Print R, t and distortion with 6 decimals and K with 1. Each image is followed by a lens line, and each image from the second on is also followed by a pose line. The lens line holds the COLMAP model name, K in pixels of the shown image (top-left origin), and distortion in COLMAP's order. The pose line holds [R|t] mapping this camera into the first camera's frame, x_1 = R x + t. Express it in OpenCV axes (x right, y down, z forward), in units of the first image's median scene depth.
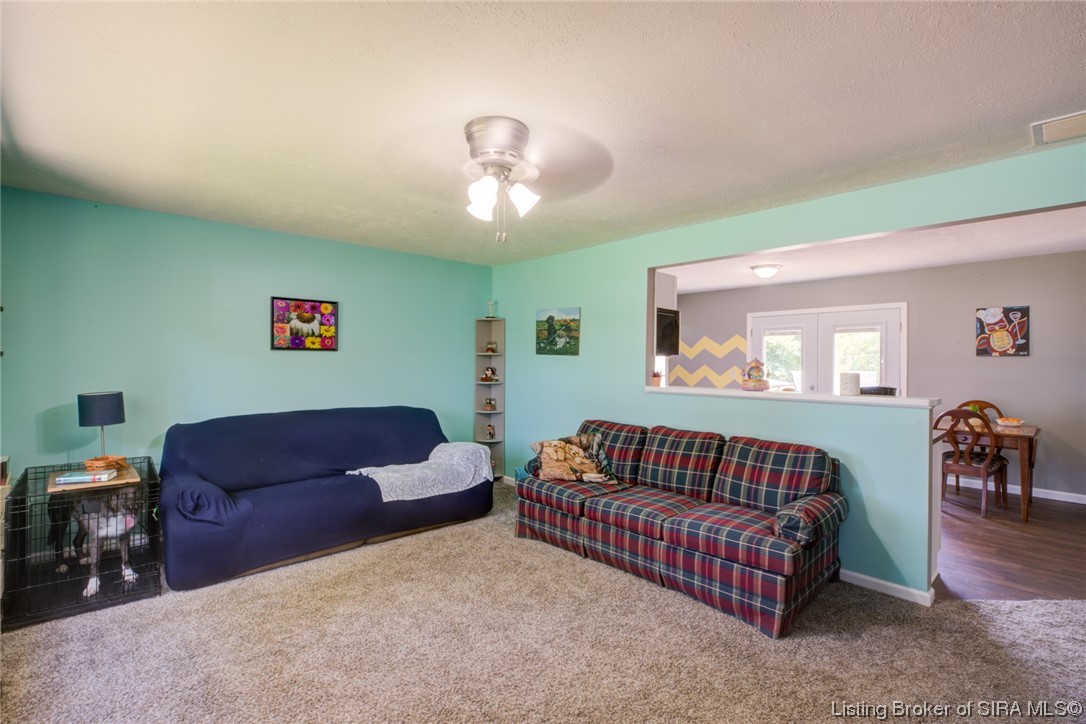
lens RADIAL K [[501.8, 0, 540.0], [0, 501.8, 354.4], [0, 0, 1]] dist [-0.000515, -0.000653]
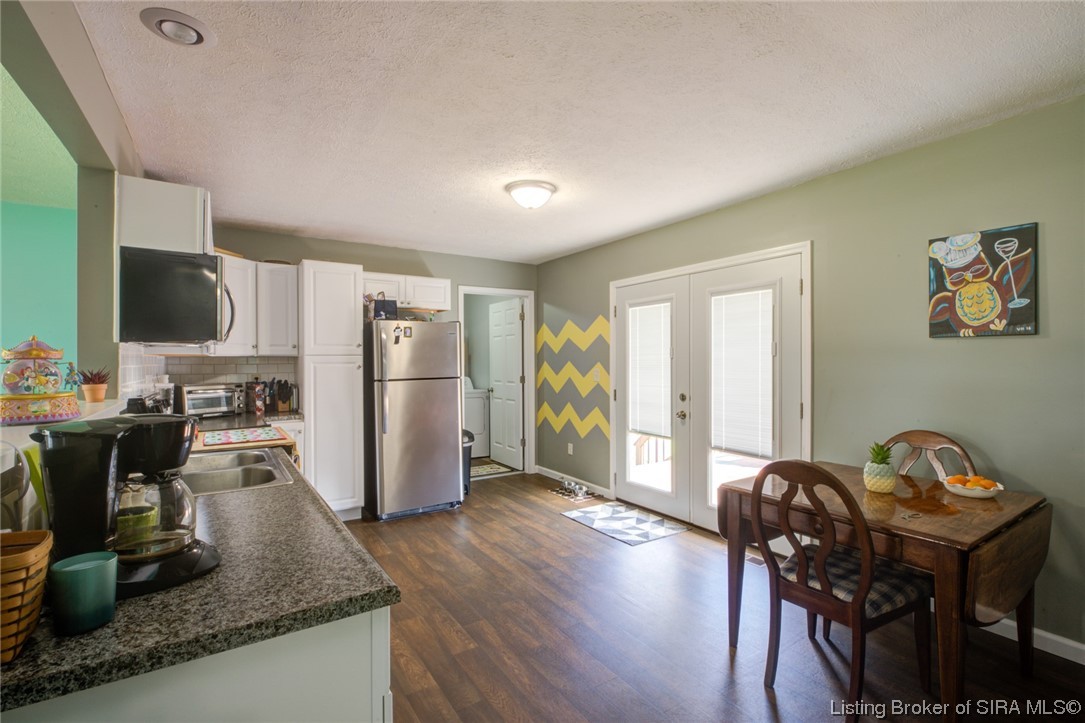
lens RADIAL K [[501.3, 0, 538.8], [0, 501.3, 366.4], [0, 0, 1]] dist [-0.000515, -0.000653]
pose [[0.986709, -0.002577, -0.162475, 0.589947], [0.006107, 0.999756, 0.021233, 0.019128], [0.162381, -0.021944, 0.986484, 0.469666]]
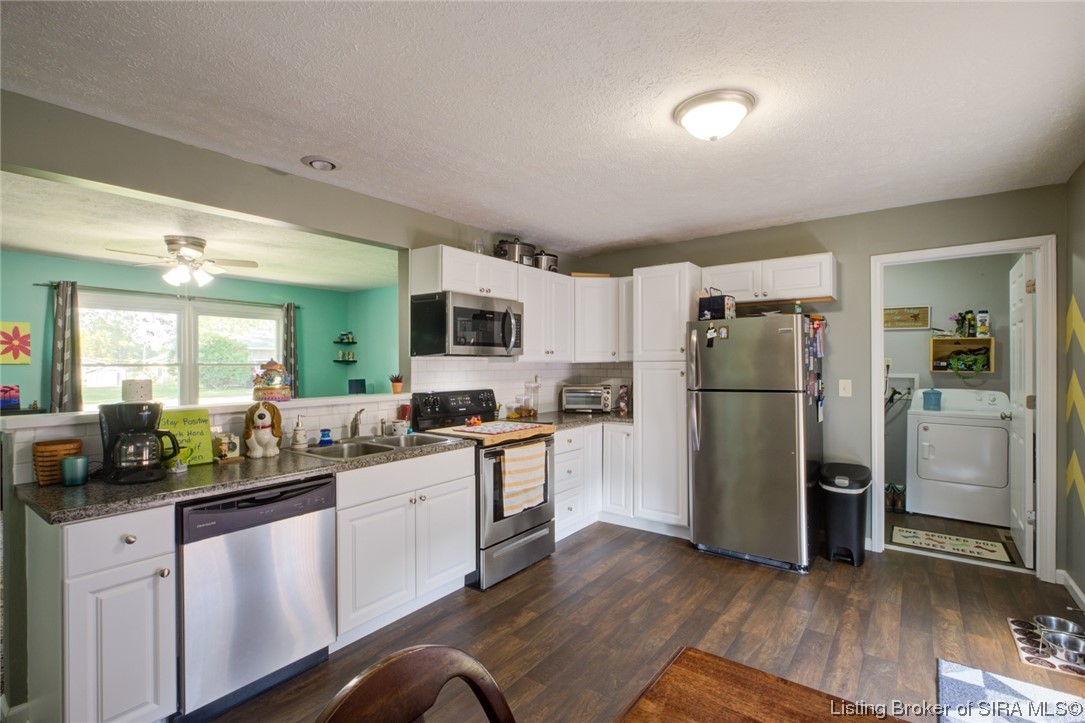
lens RADIAL K [[501.3, 0, 542.7], [0, 501.3, 365.7], [0, 0, 1]] dist [-0.000515, -0.000653]
pose [[0.182406, 0.002785, -0.983219, 0.853654], [0.014238, 0.999884, 0.005473, 0.016609], [0.983120, -0.014998, 0.182346, 0.868144]]
